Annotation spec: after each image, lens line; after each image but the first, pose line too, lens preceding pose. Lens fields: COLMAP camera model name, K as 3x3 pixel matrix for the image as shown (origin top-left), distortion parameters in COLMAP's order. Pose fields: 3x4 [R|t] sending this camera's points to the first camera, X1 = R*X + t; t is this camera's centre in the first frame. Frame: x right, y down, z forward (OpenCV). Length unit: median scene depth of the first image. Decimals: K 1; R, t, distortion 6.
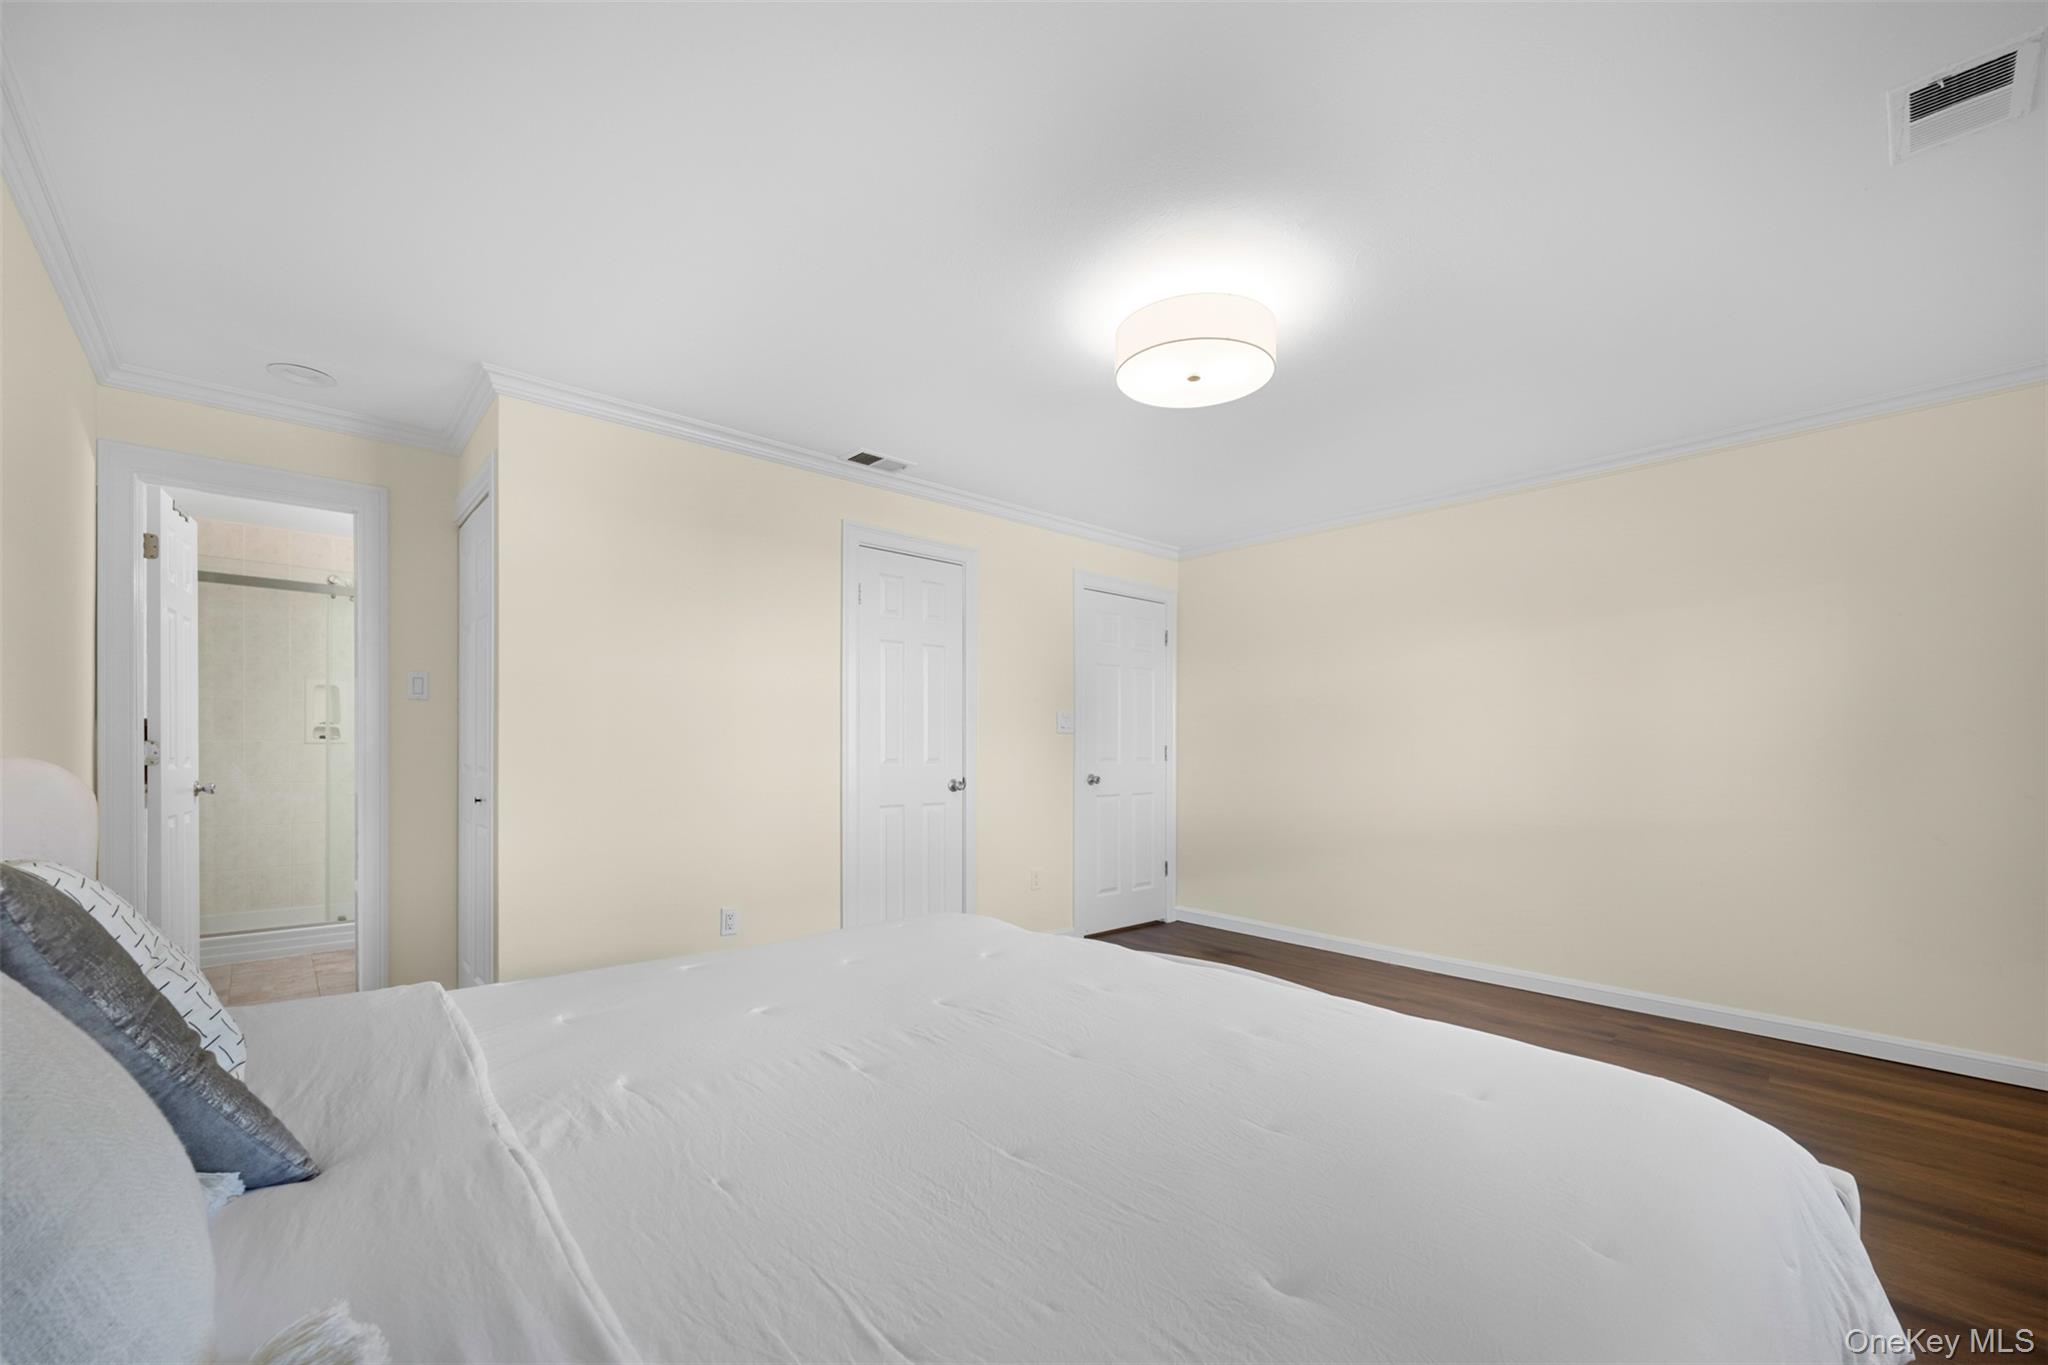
lens RADIAL K [[840.9, 0, 1021.8], [0, 840.9, 743.6], [0, 0, 1]] dist [0.000868, 0.000089]
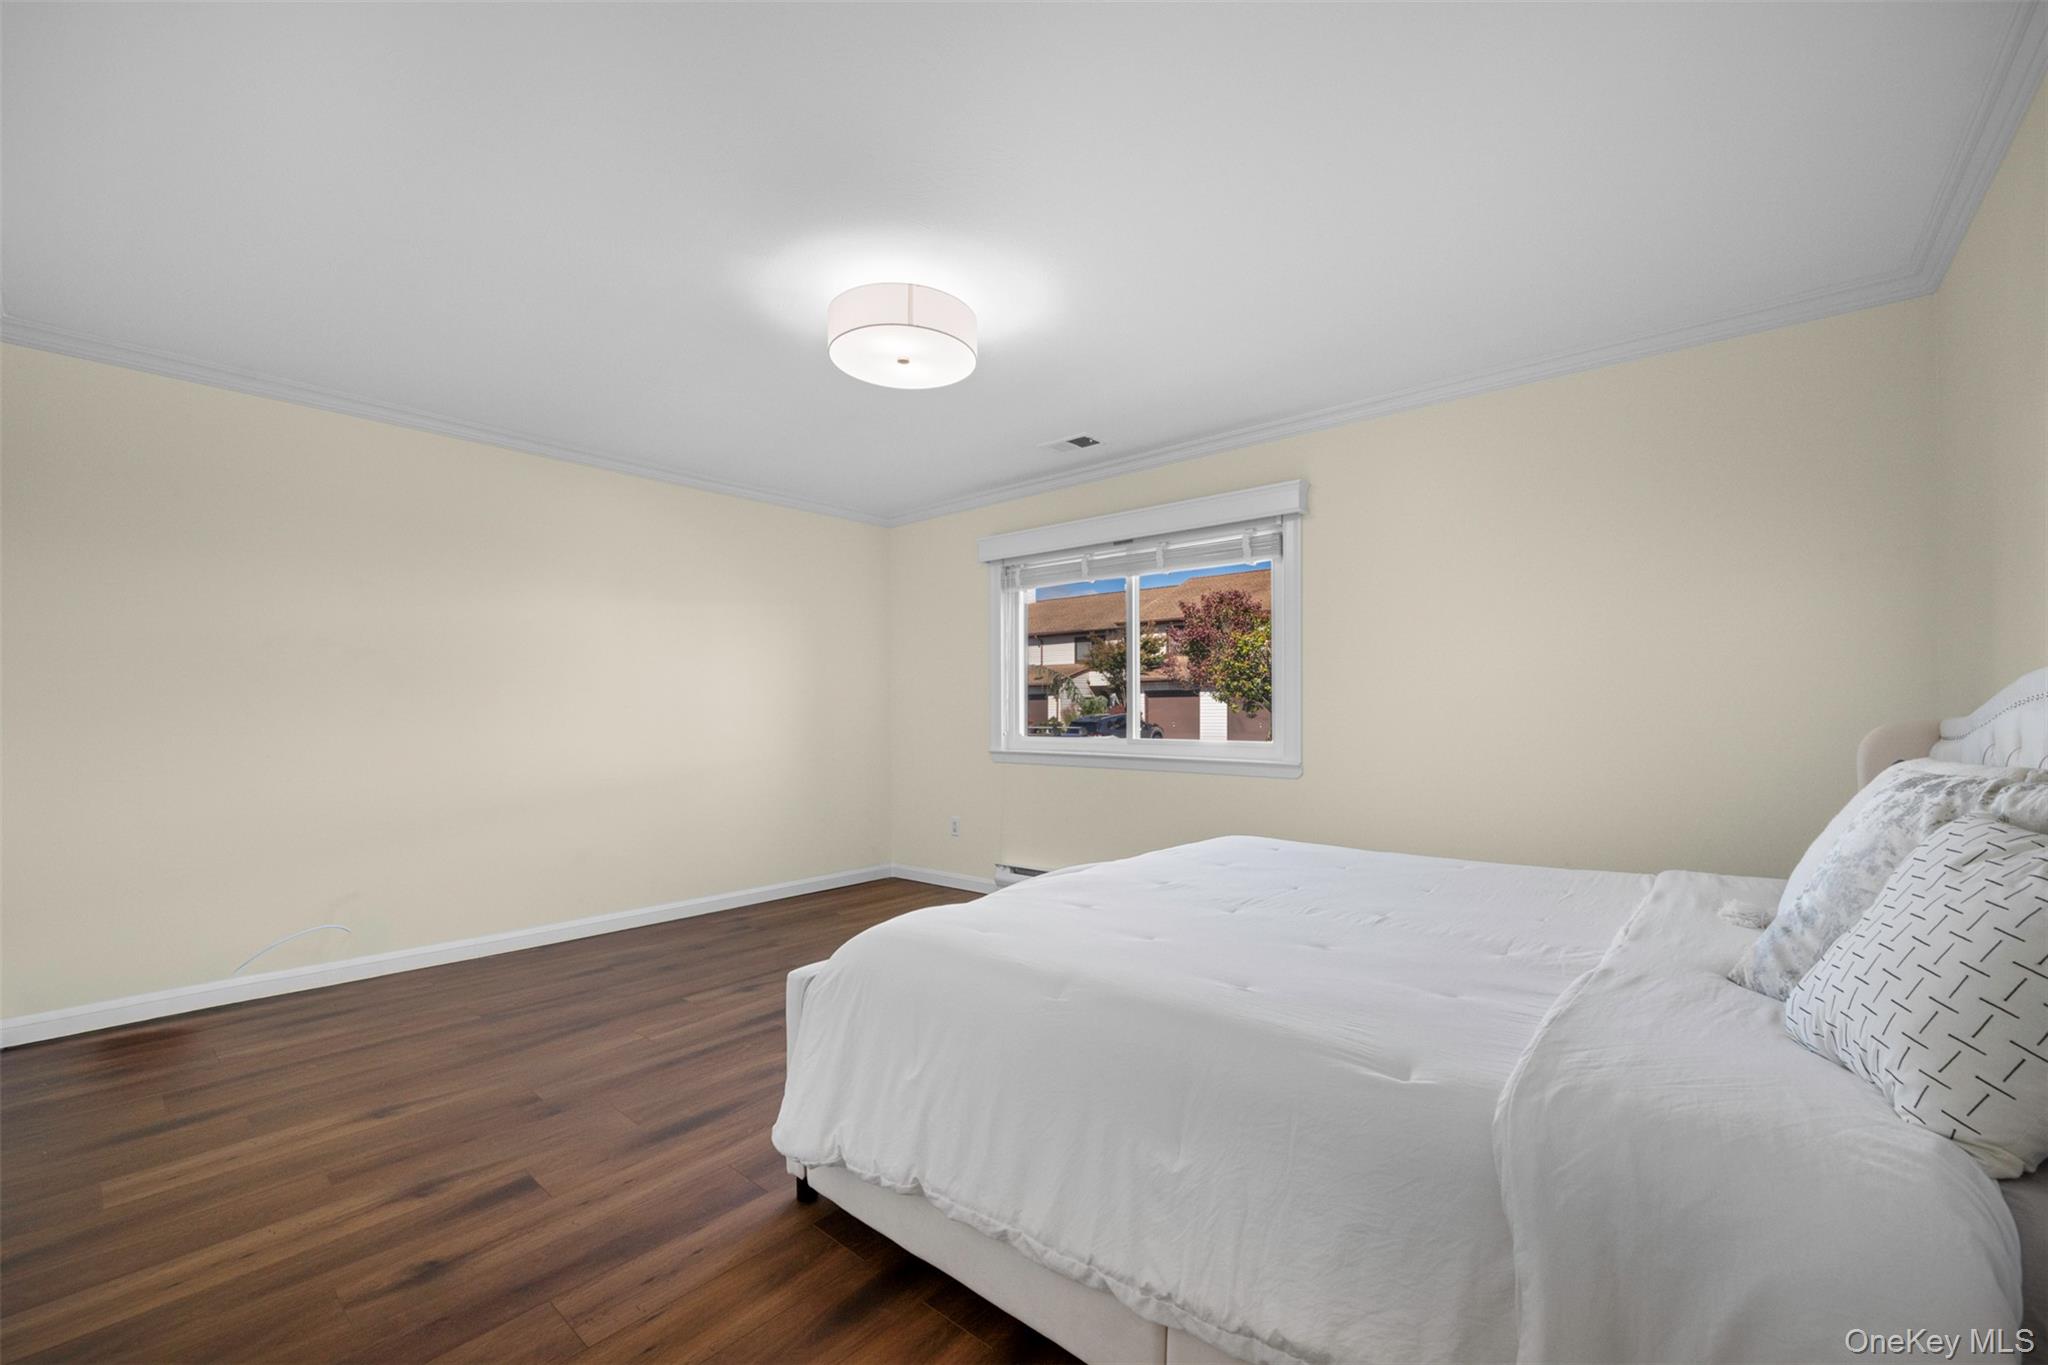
lens RADIAL K [[828.6, 0, 1029.1], [0, 828.6, 729.3], [0, 0, 1]] dist [-0.000123, 0.000141]
pose [[-0.128255, -0.023744, 0.991457, -0.859959], [-0.005141, 0.999716, 0.023277, 0.003562], [-0.991728, -0.002112, -0.128341, 0.979393]]
